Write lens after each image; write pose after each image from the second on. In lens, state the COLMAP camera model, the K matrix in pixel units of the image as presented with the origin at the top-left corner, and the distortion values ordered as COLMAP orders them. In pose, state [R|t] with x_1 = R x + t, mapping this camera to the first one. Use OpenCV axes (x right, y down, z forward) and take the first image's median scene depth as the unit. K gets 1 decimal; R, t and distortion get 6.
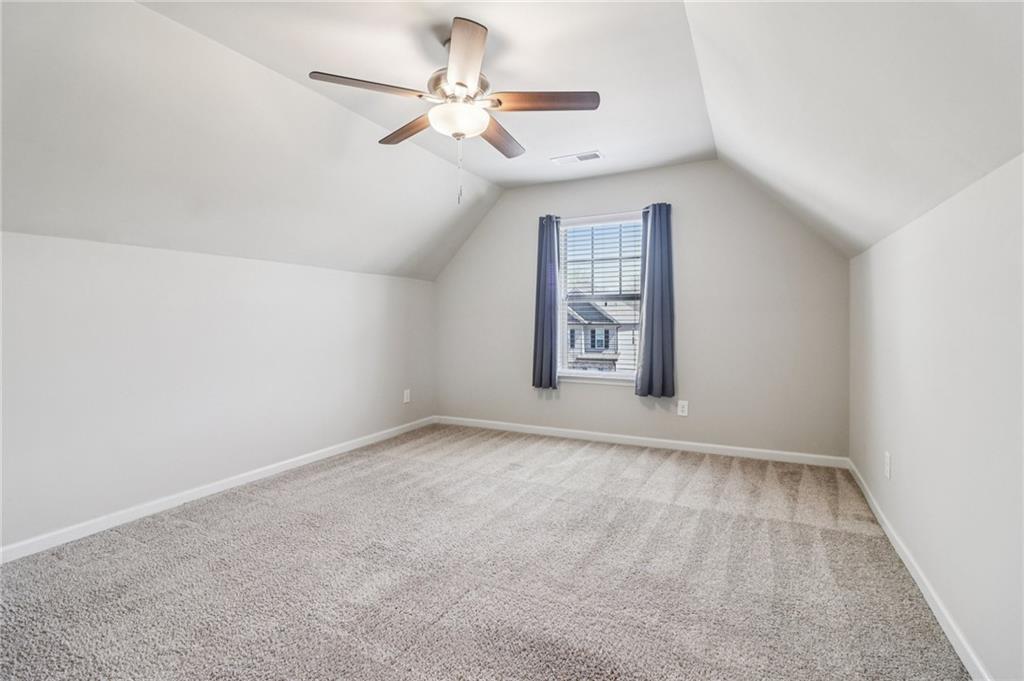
lens RADIAL K [[479.4, 0, 514.0], [0, 479.4, 320.3], [0, 0, 1]] dist [0.003912, -0.013294]
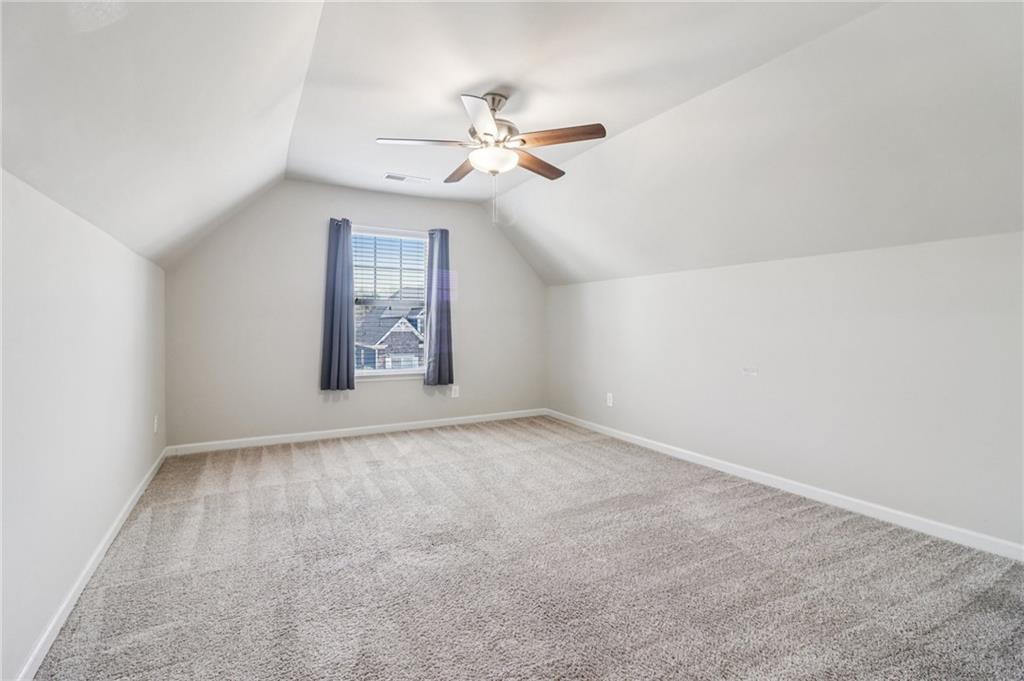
lens RADIAL K [[479.4, 0, 514.0], [0, 479.4, 320.3], [0, 0, 1]] dist [0.003912, -0.013294]
pose [[0.563700, 0.008175, 0.825939, -0.613157], [-0.003628, 0.999966, -0.007421, 0.001954], [-0.825972, 0.001186, 0.563710, 0.146636]]
